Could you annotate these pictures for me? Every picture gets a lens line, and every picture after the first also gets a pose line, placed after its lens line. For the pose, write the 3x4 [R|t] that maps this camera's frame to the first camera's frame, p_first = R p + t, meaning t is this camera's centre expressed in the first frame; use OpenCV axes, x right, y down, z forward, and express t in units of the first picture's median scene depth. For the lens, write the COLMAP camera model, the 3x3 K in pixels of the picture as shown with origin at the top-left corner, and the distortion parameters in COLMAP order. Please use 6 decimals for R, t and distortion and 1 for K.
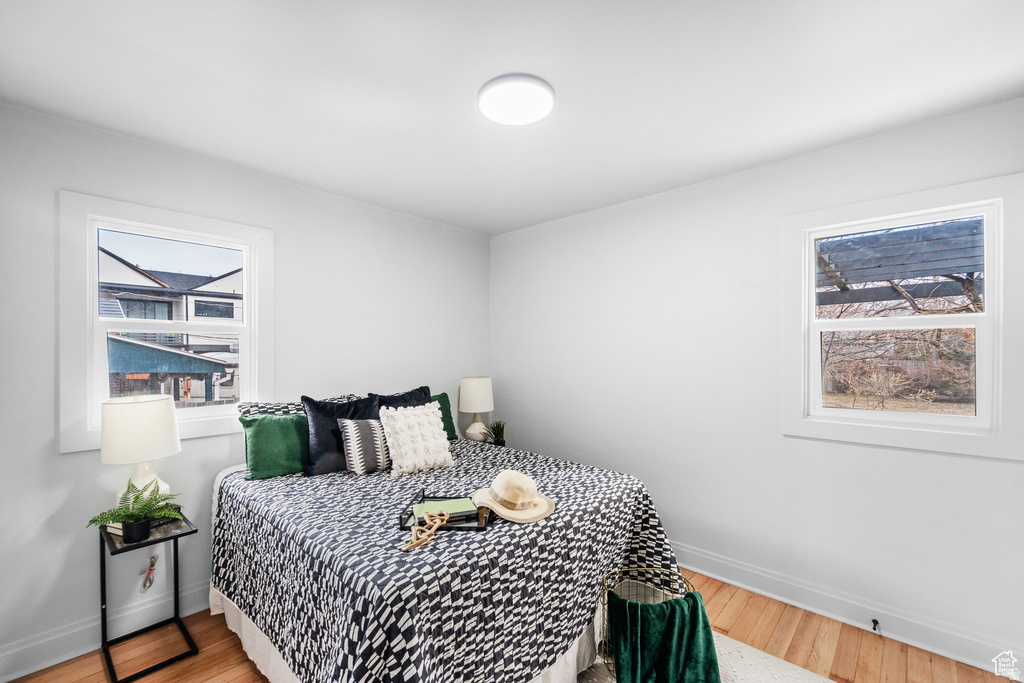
lens RADIAL K [[421.7, 0, 515.1], [0, 421.7, 350.1], [0, 0, 1]] dist [-0.000982, -0.000795]
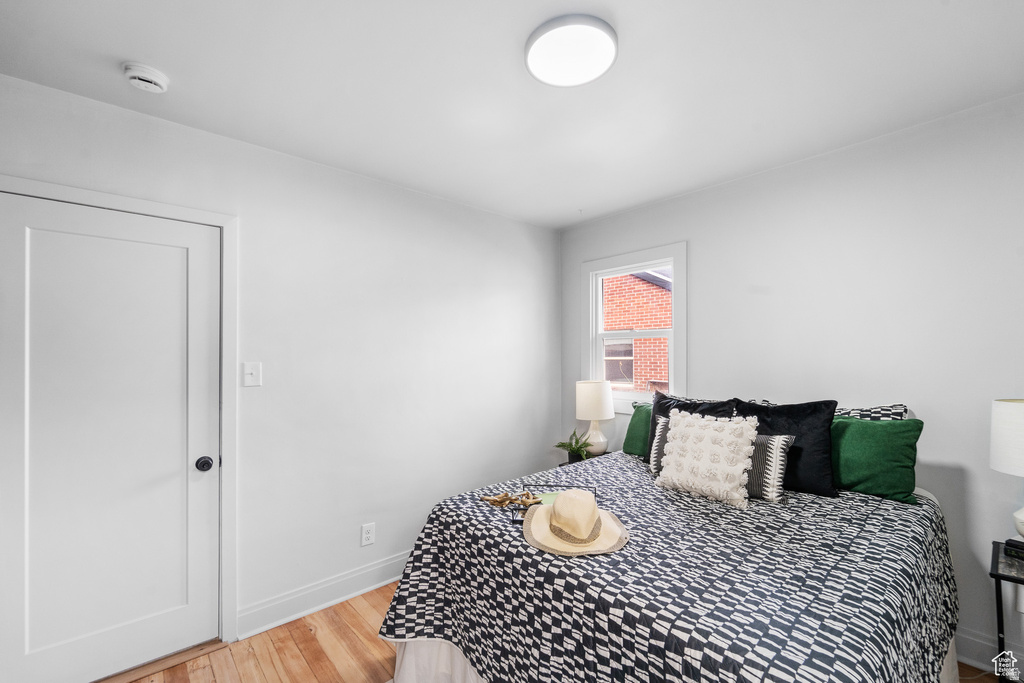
lens RADIAL K [[421.7, 0, 515.1], [0, 421.7, 350.1], [0, 0, 1]] dist [-0.000982, -0.000795]
pose [[-0.082530, -0.025557, -0.996261, 0.896464], [-0.000137, 0.999671, -0.025633, 0.026082], [0.996589, -0.001979, -0.082506, 1.003841]]
